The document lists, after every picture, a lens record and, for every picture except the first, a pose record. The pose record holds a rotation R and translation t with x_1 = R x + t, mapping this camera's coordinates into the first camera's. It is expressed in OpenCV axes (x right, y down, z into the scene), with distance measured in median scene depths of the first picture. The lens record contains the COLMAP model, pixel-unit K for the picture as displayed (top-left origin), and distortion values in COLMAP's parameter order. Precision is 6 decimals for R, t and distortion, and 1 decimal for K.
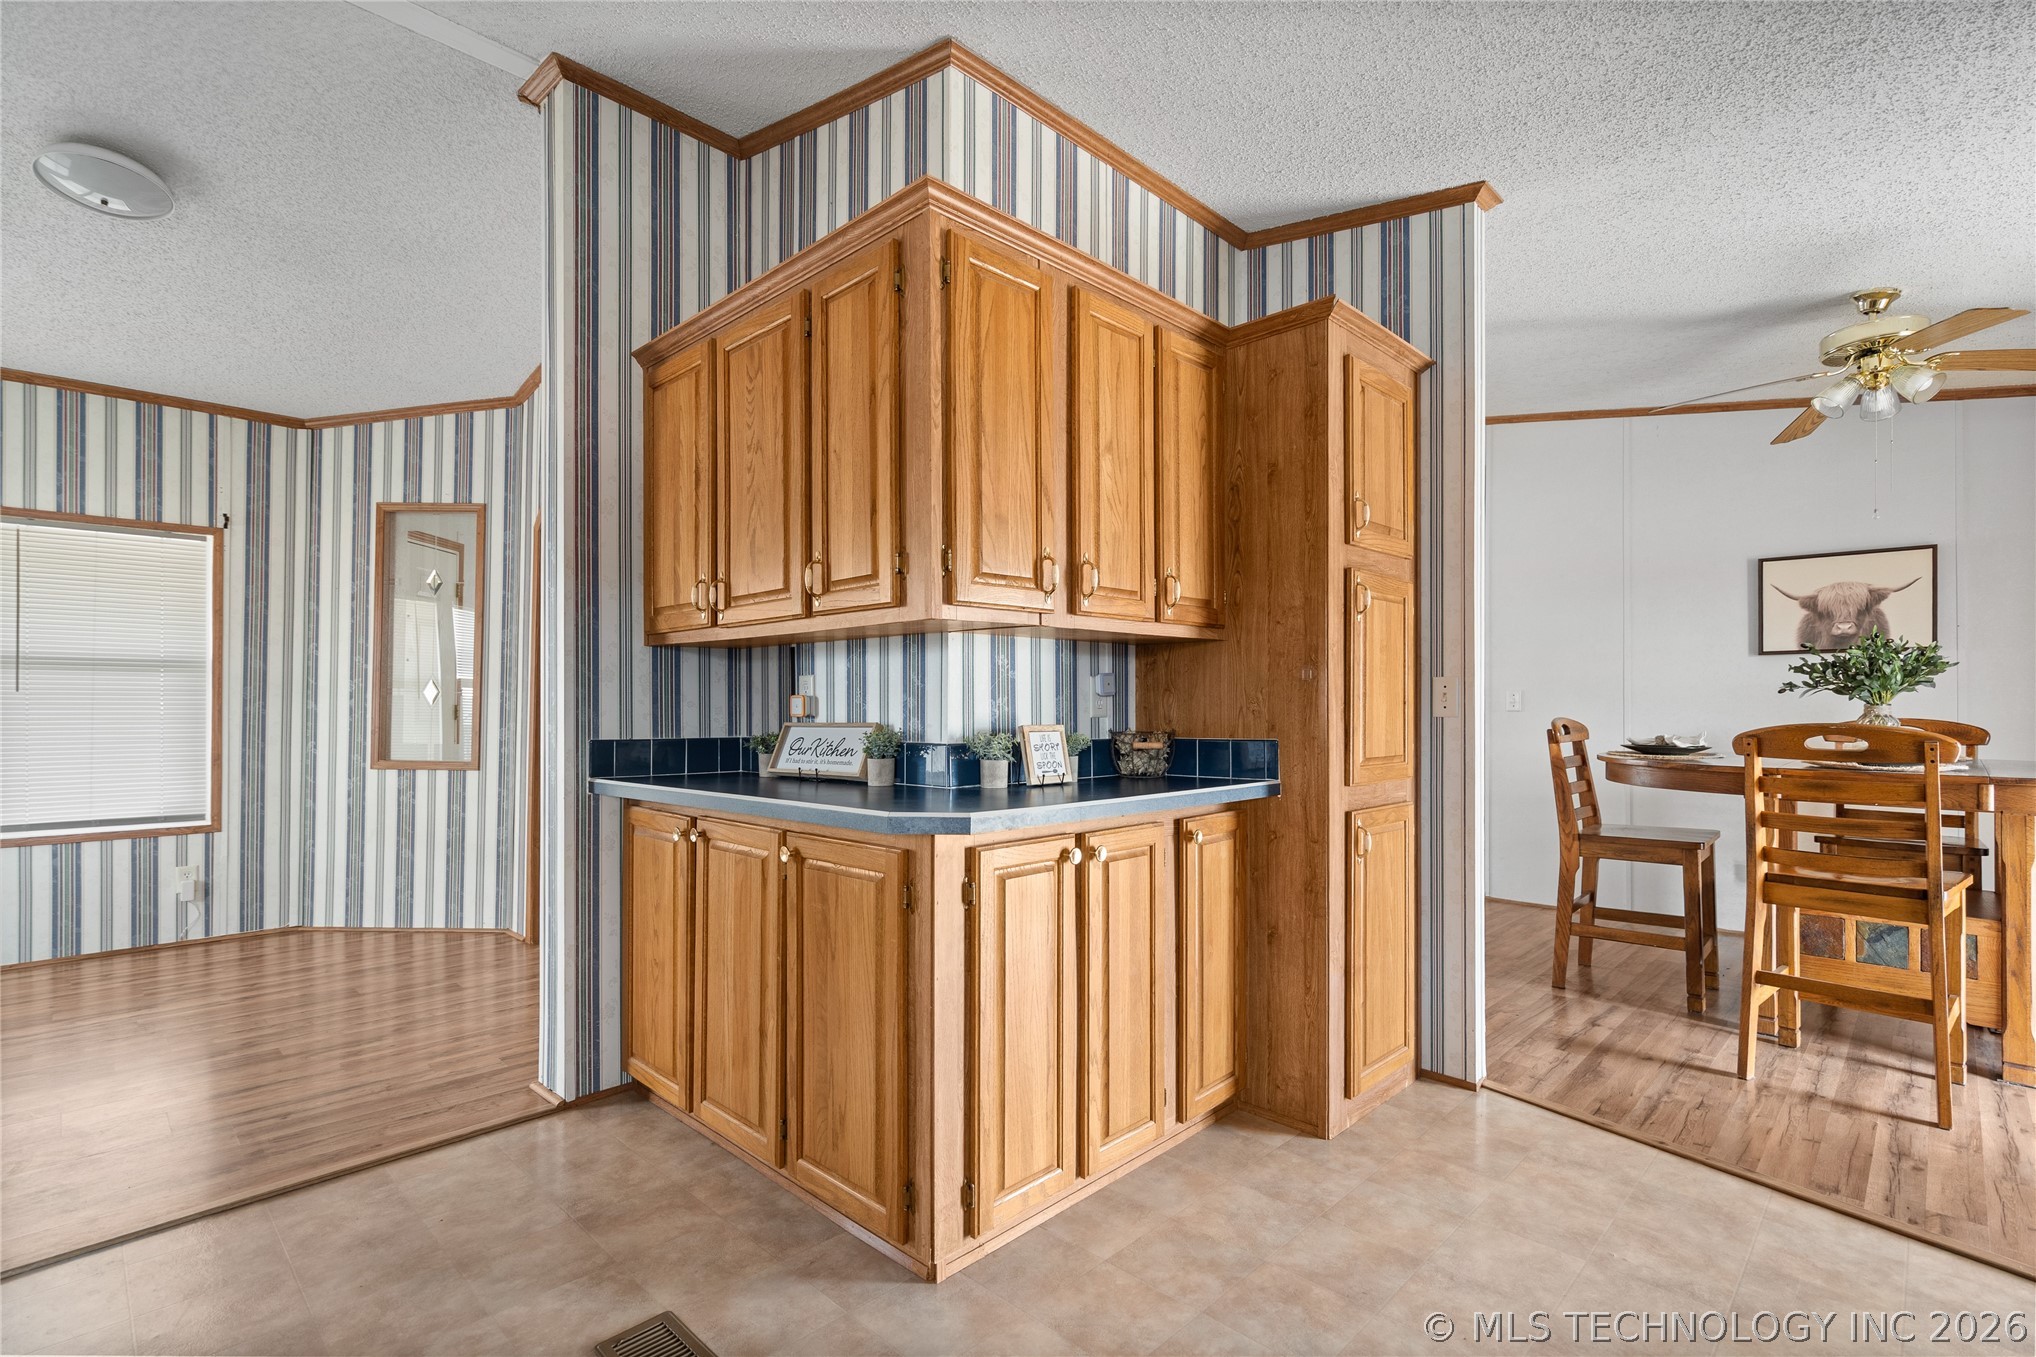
lens RADIAL K [[933.6, 0, 1011.3], [0, 933.6, 696.3], [0, 0, 1]] dist [-0.000618, 0.000165]
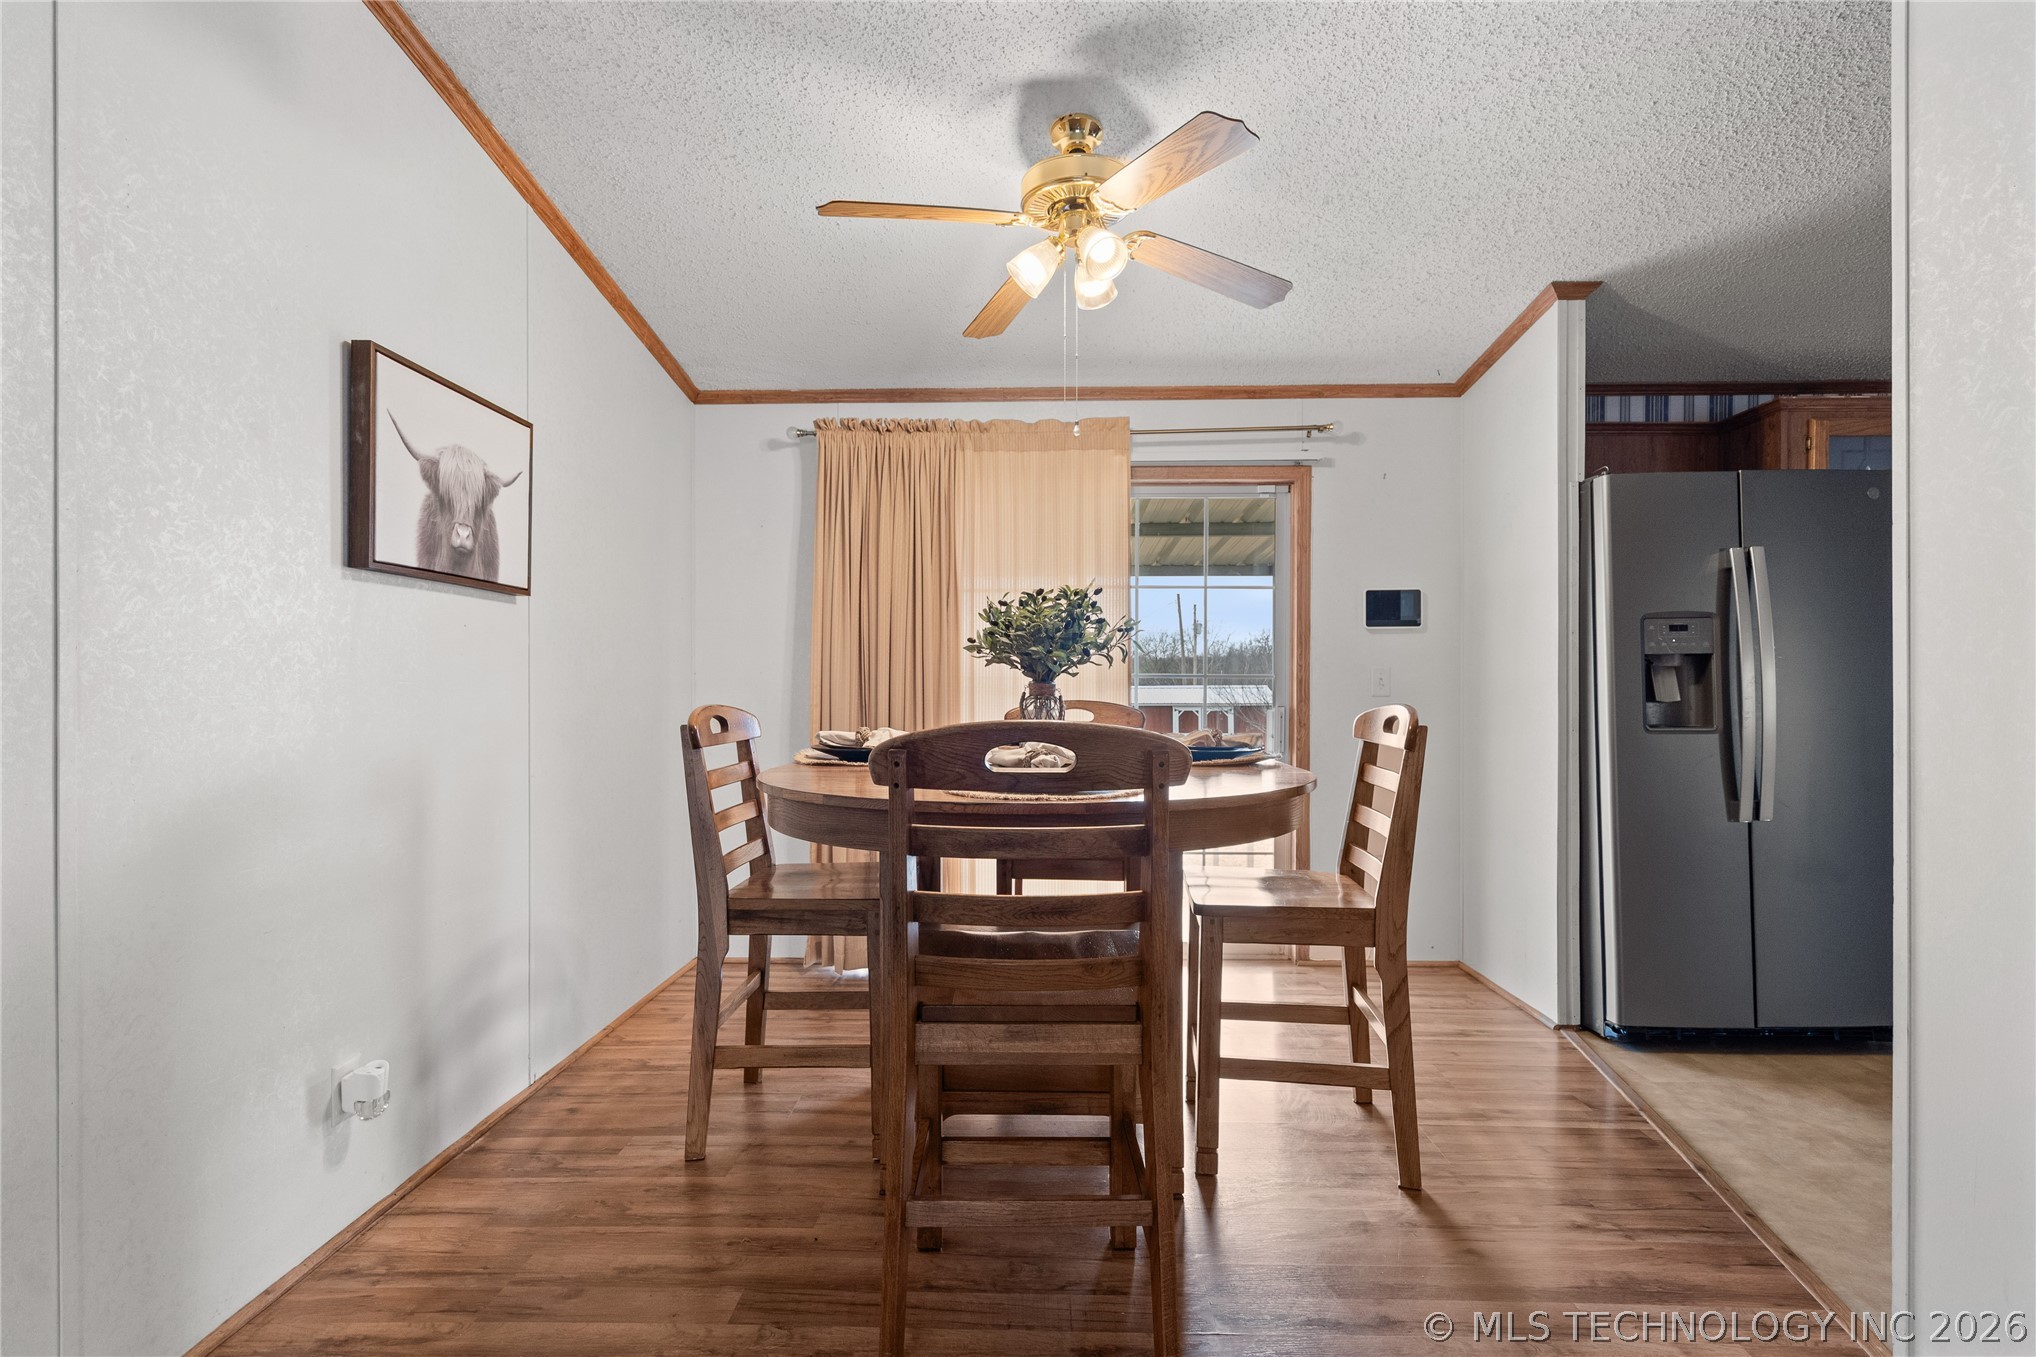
lens RADIAL K [[933.6, 0, 1011.3], [0, 933.6, 696.3], [0, 0, 1]] dist [-0.000618, 0.000165]
pose [[-0.668591, -0.005523, 0.743610, 0.297984], [-0.002242, 0.999983, 0.005411, 0.014037], [-0.743627, 0.001951, -0.668592, 1.134615]]
